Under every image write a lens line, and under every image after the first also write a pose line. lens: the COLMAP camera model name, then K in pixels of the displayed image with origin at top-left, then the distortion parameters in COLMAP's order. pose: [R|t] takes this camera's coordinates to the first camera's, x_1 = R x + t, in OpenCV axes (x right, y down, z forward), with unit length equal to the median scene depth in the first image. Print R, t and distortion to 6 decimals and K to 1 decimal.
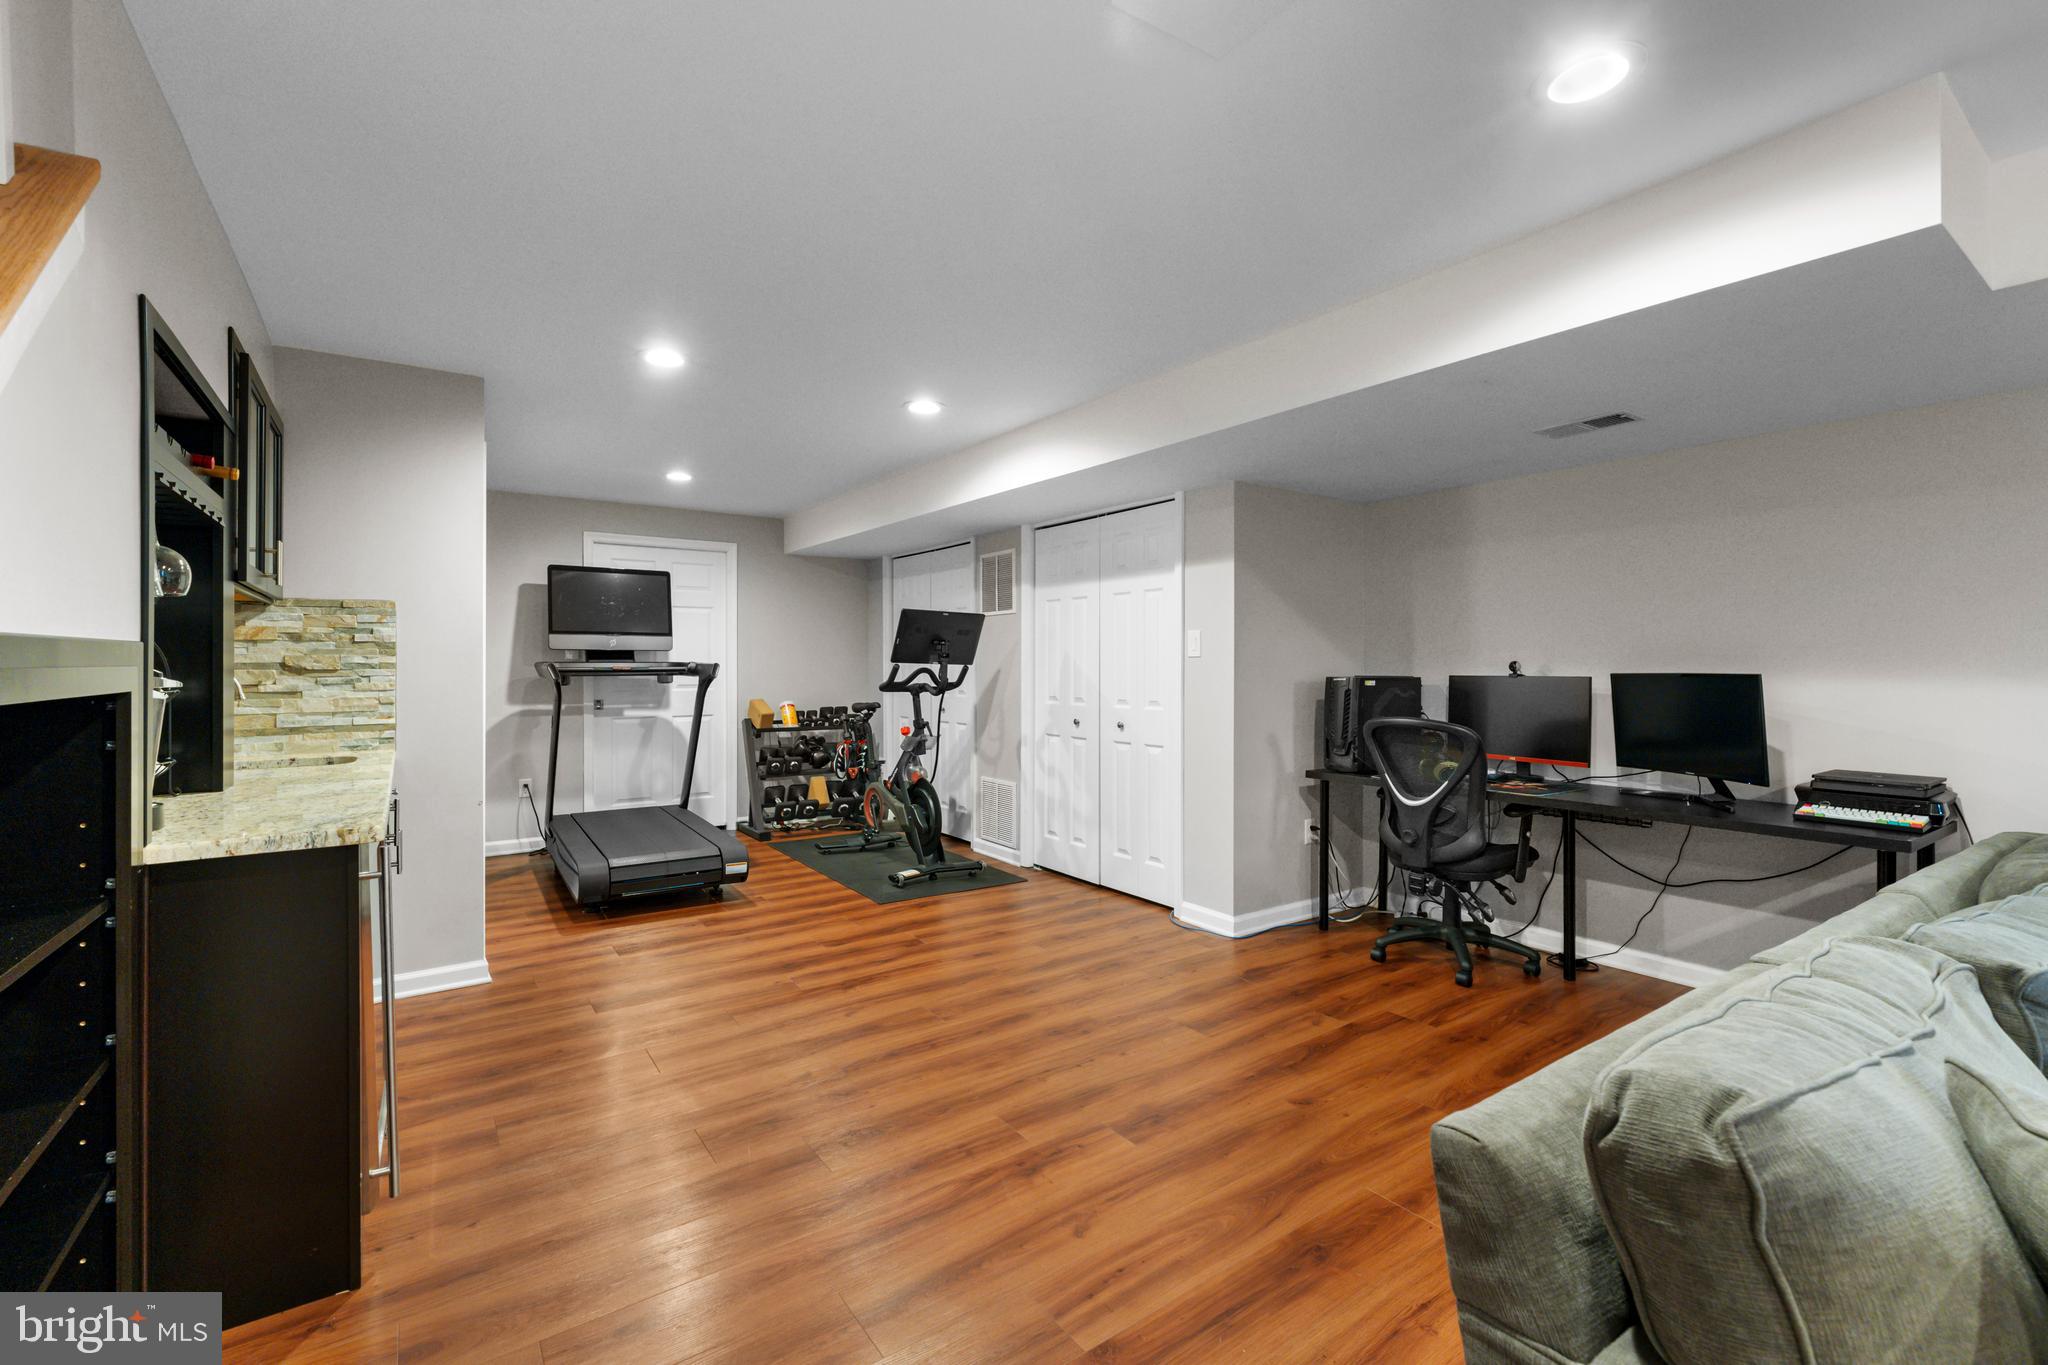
lens RADIAL K [[874.6, 0, 1024.3], [0, 874.6, 676.1], [0, 0, 1]] dist [0.001476, -0.001093]
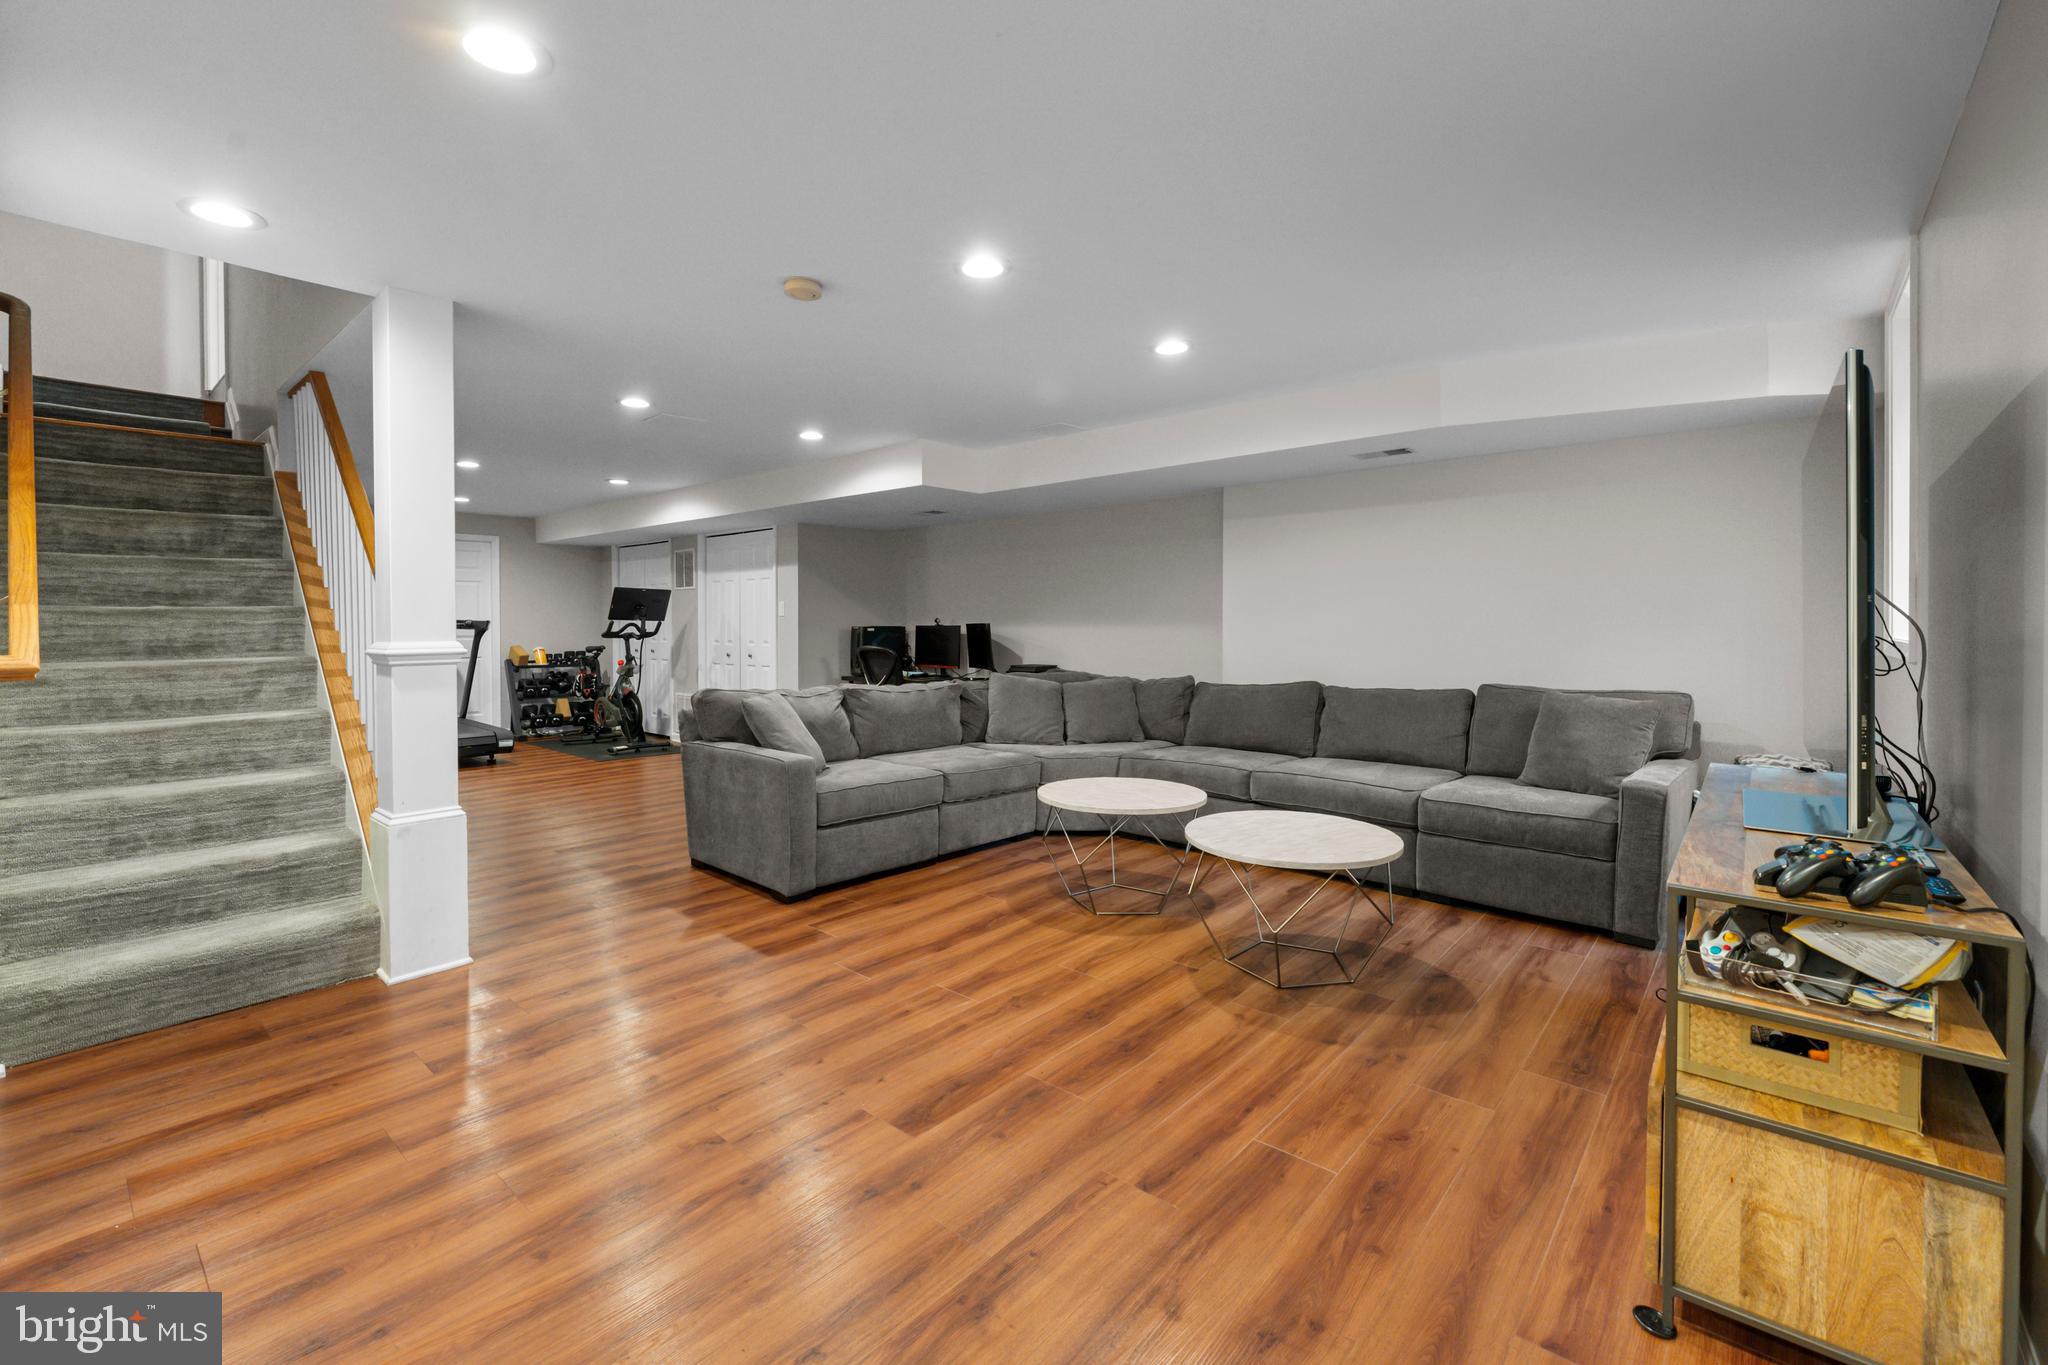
lens RADIAL K [[874.6, 0, 1013.0], [0, 874.6, 636.6], [0, 0, 1]] dist [0.001476, -0.001093]
pose [[0.973311, -0.007376, 0.229372, 0.192364], [0.006488, 0.999968, 0.004627, 0.012191], [-0.229399, -0.003016, 0.973328, -0.705681]]
